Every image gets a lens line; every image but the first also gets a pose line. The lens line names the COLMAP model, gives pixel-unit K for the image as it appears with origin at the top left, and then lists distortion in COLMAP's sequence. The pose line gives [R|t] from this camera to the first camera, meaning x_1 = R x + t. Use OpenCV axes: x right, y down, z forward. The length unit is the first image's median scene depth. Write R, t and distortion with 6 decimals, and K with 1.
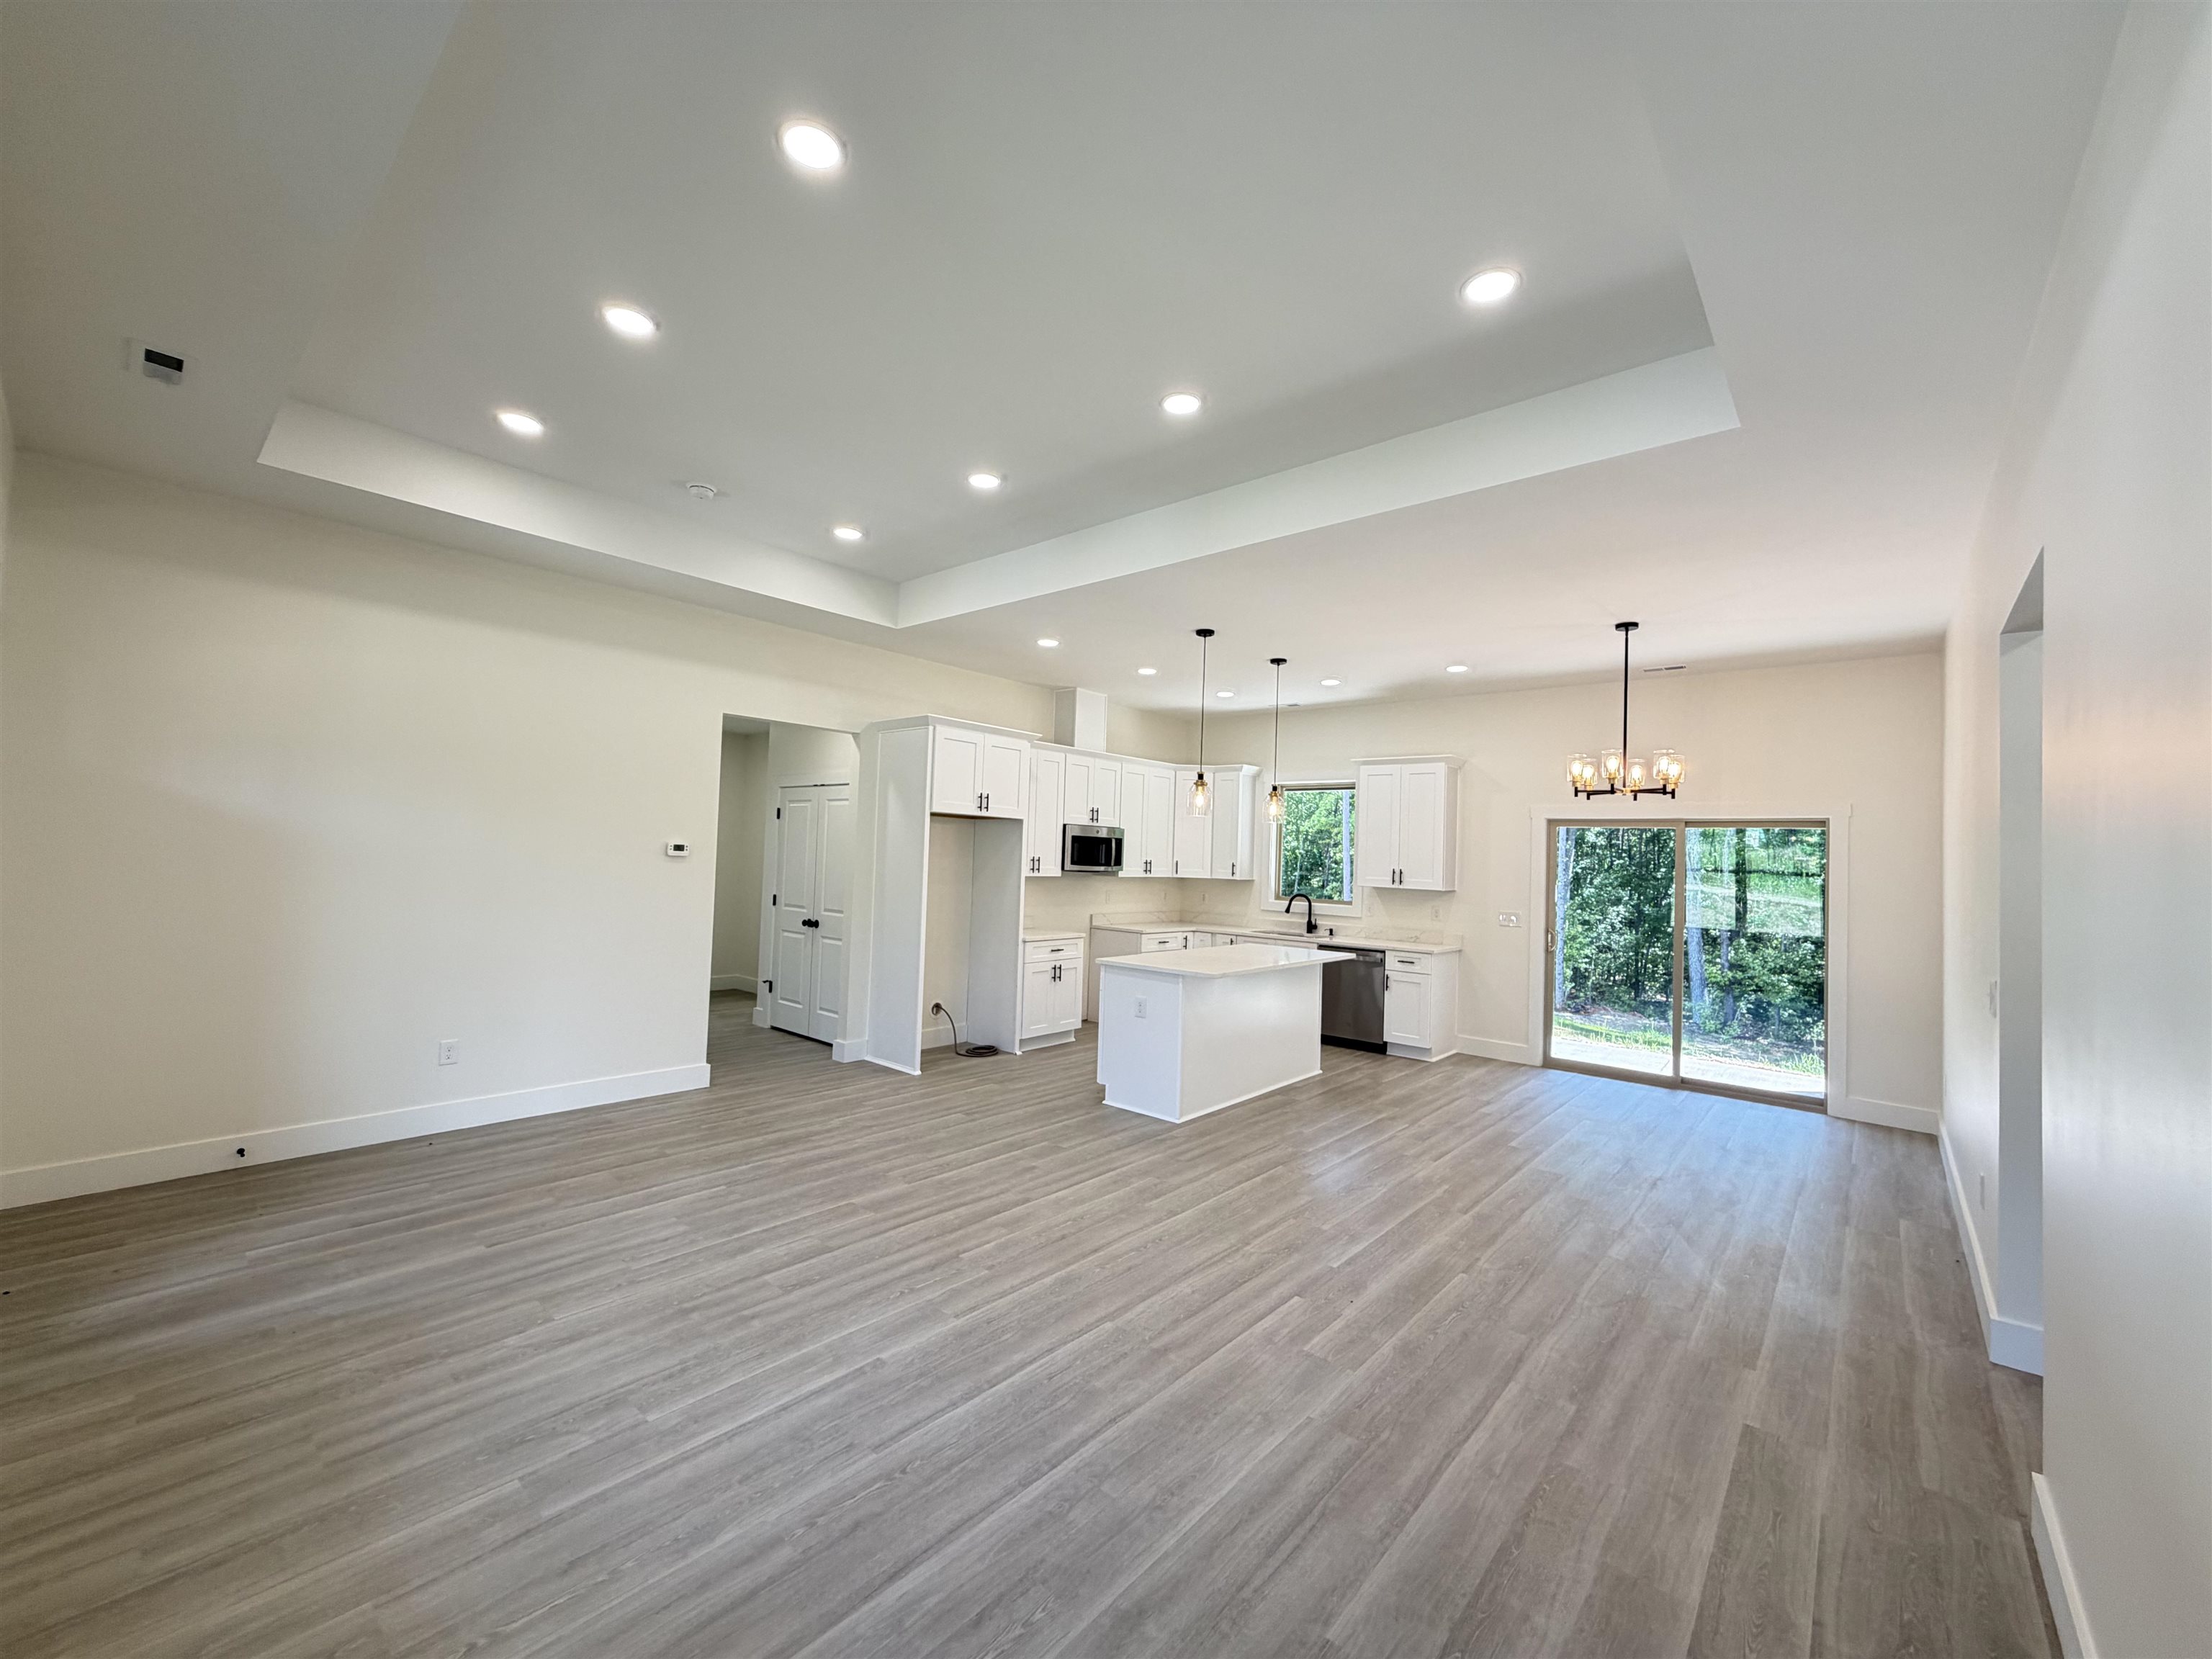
lens RADIAL K [[881.2, 0, 1100.3], [0, 881.2, 829.4], [0, 0, 1]] dist [0.000276, -0.000376]
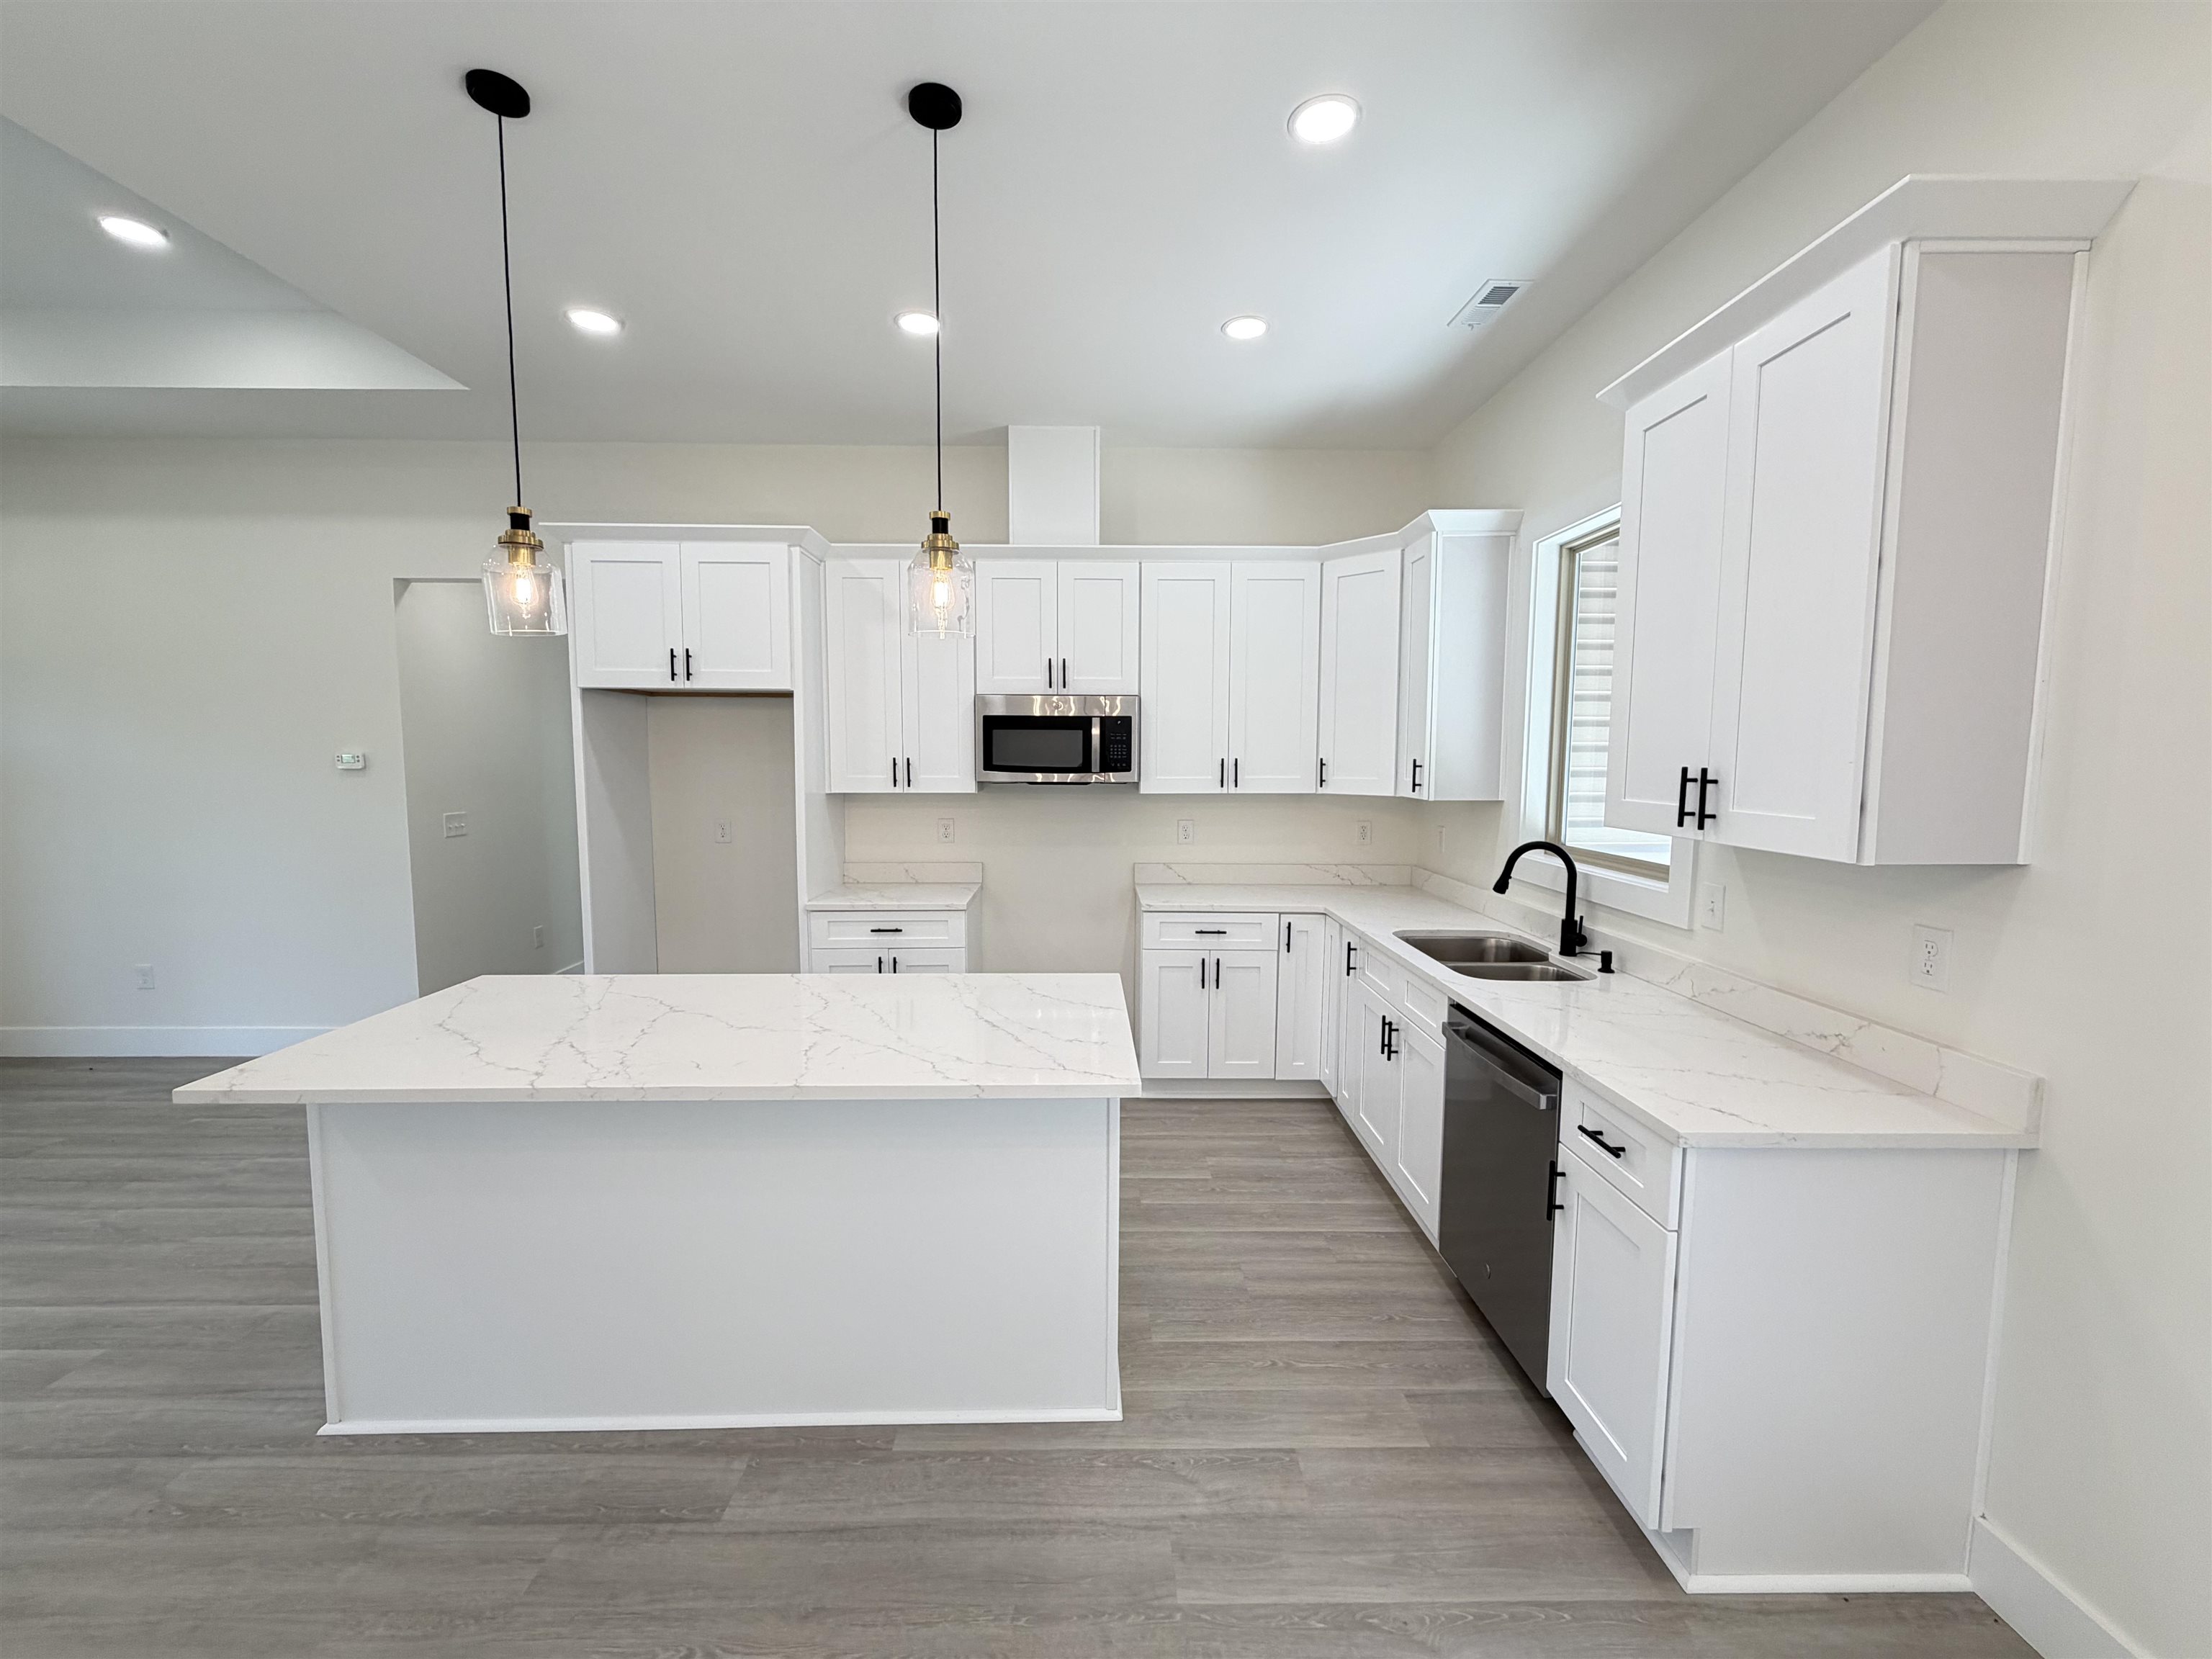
lens RADIAL K [[881.2, 0, 1100.3], [0, 881.2, 829.4], [0, 0, 1]] dist [0.000276, -0.000376]
pose [[0.671011, 0.032605, -0.740730, 0.638169], [0.042412, 0.995709, 0.082249, 0.053657], [0.740233, -0.086606, 0.666749, 1.085029]]
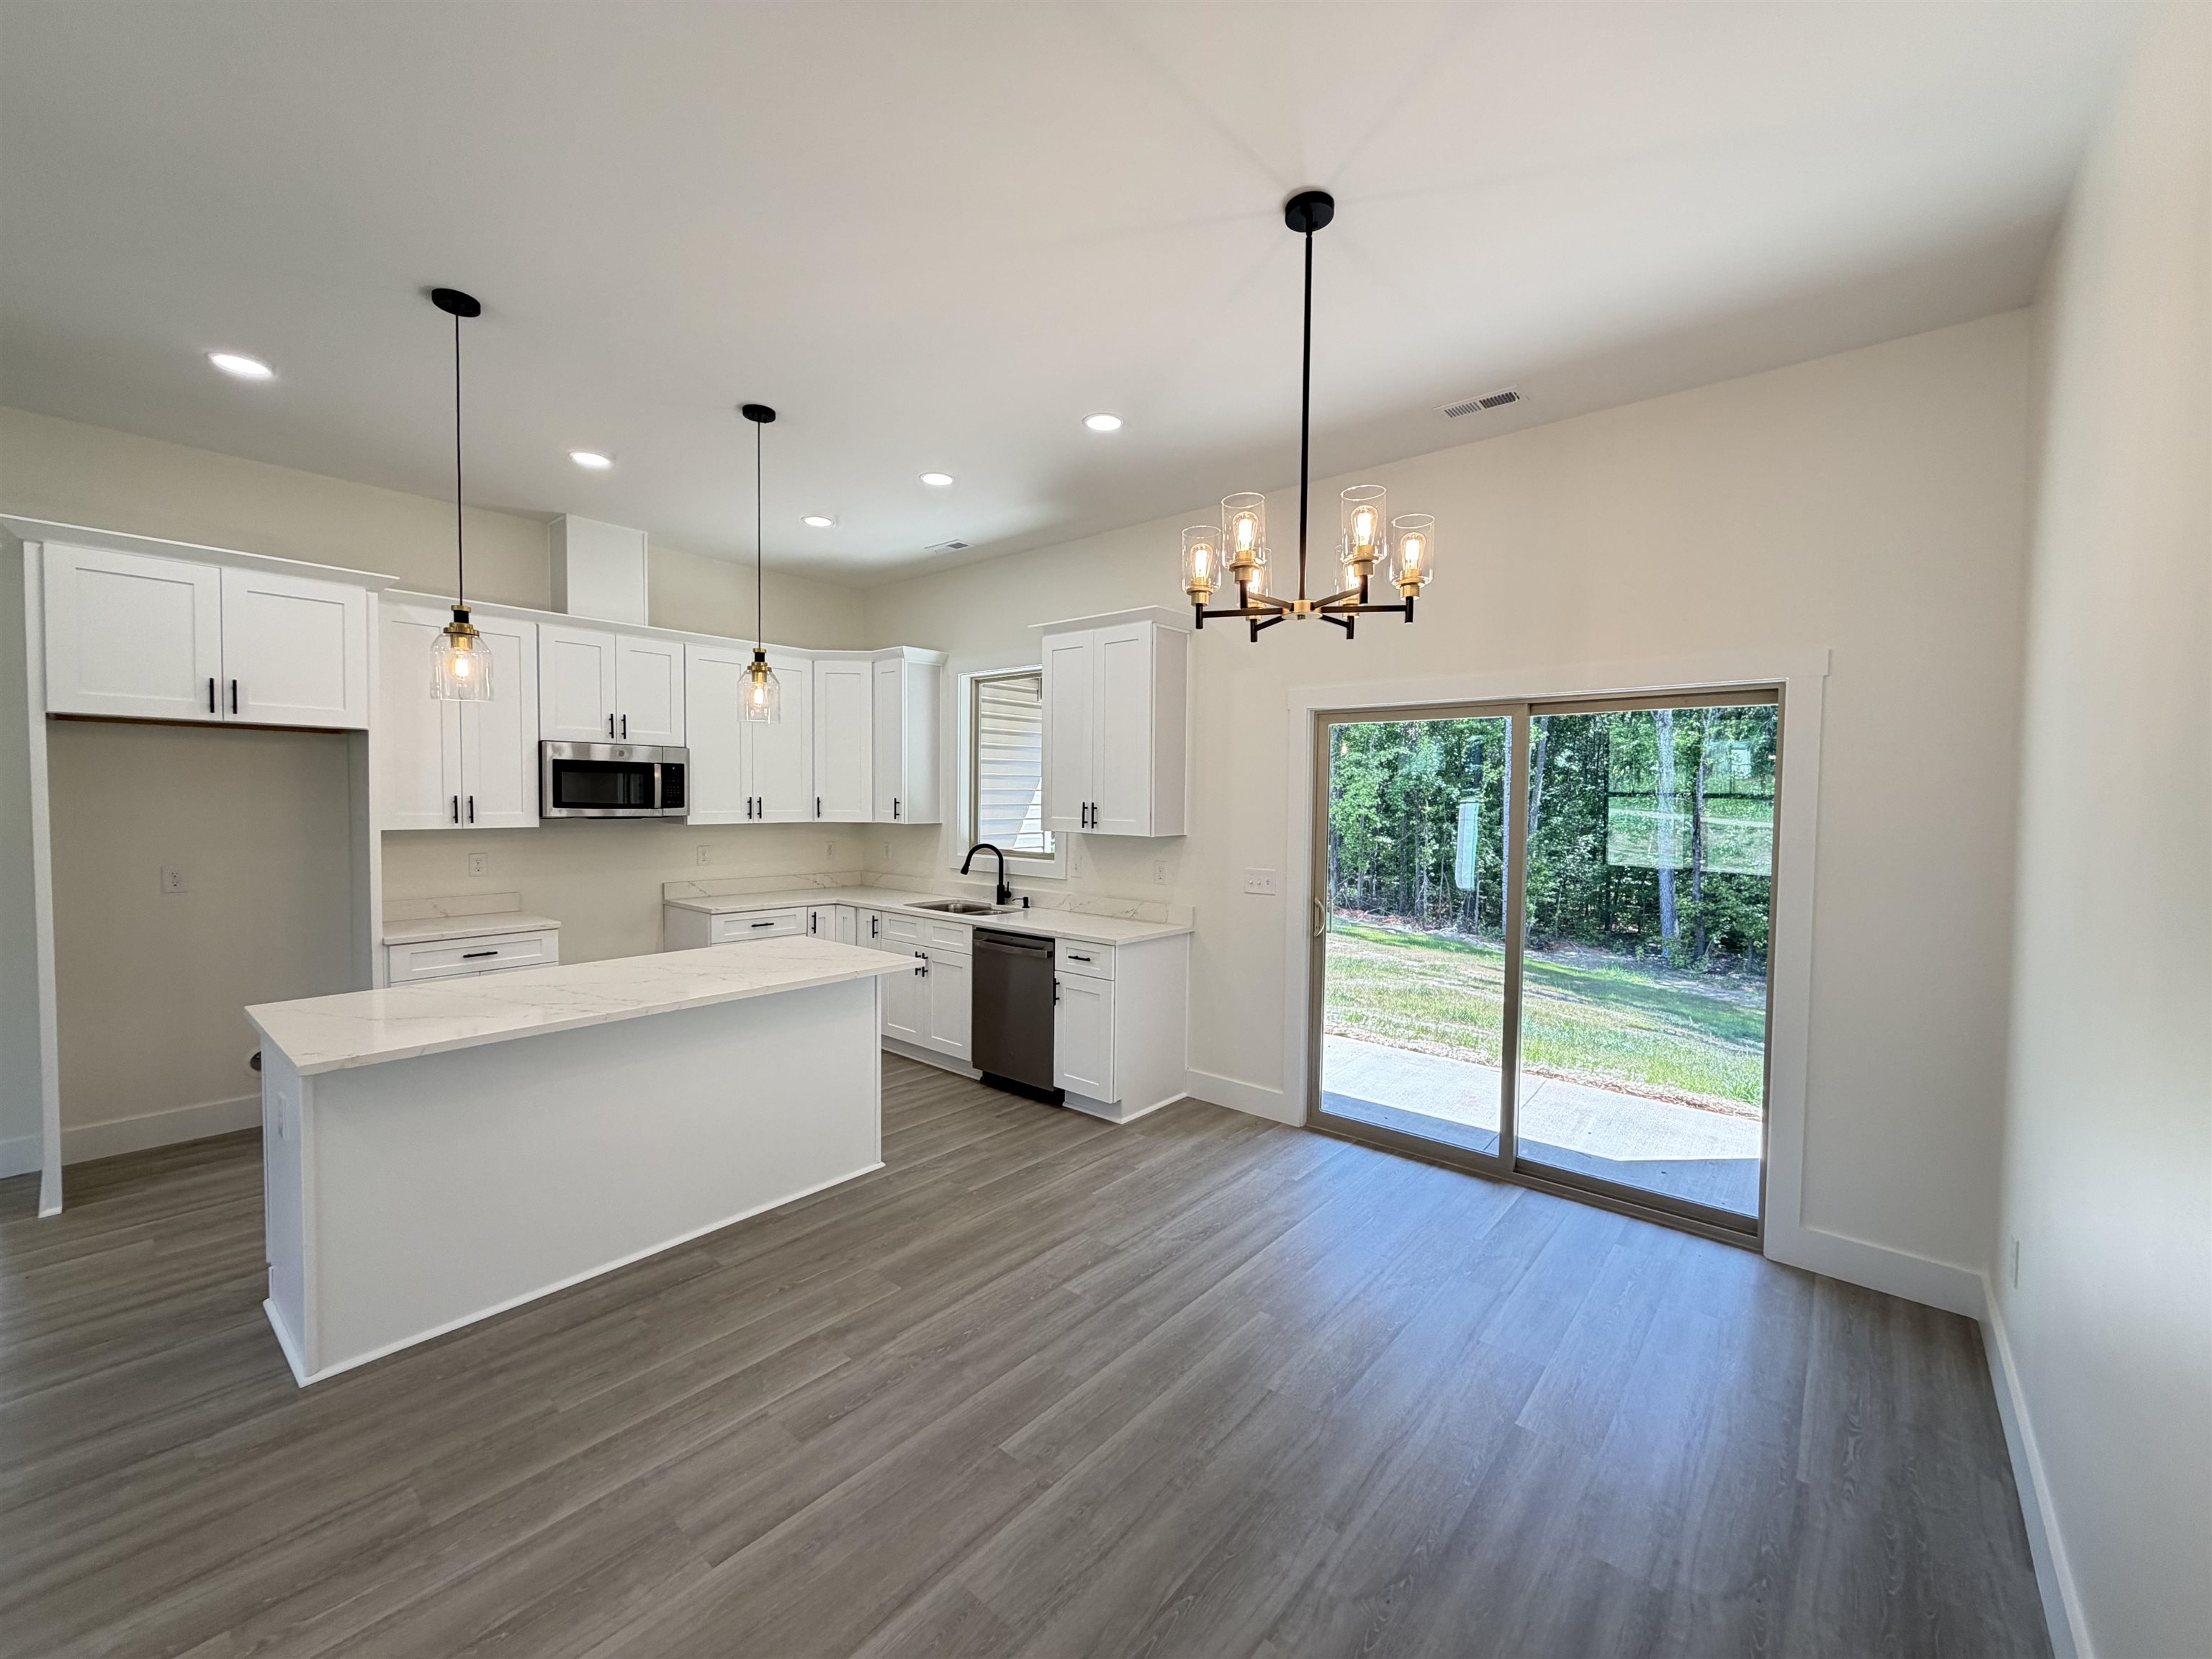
lens RADIAL K [[881.2, 0, 1100.3], [0, 881.2, 829.4], [0, 0, 1]] dist [0.000276, -0.000376]
pose [[0.999675, -0.023526, 0.009837, 0.525638], [0.022787, 0.997321, 0.069509, 0.033391], [-0.011446, -0.069263, 0.997533, 0.608564]]
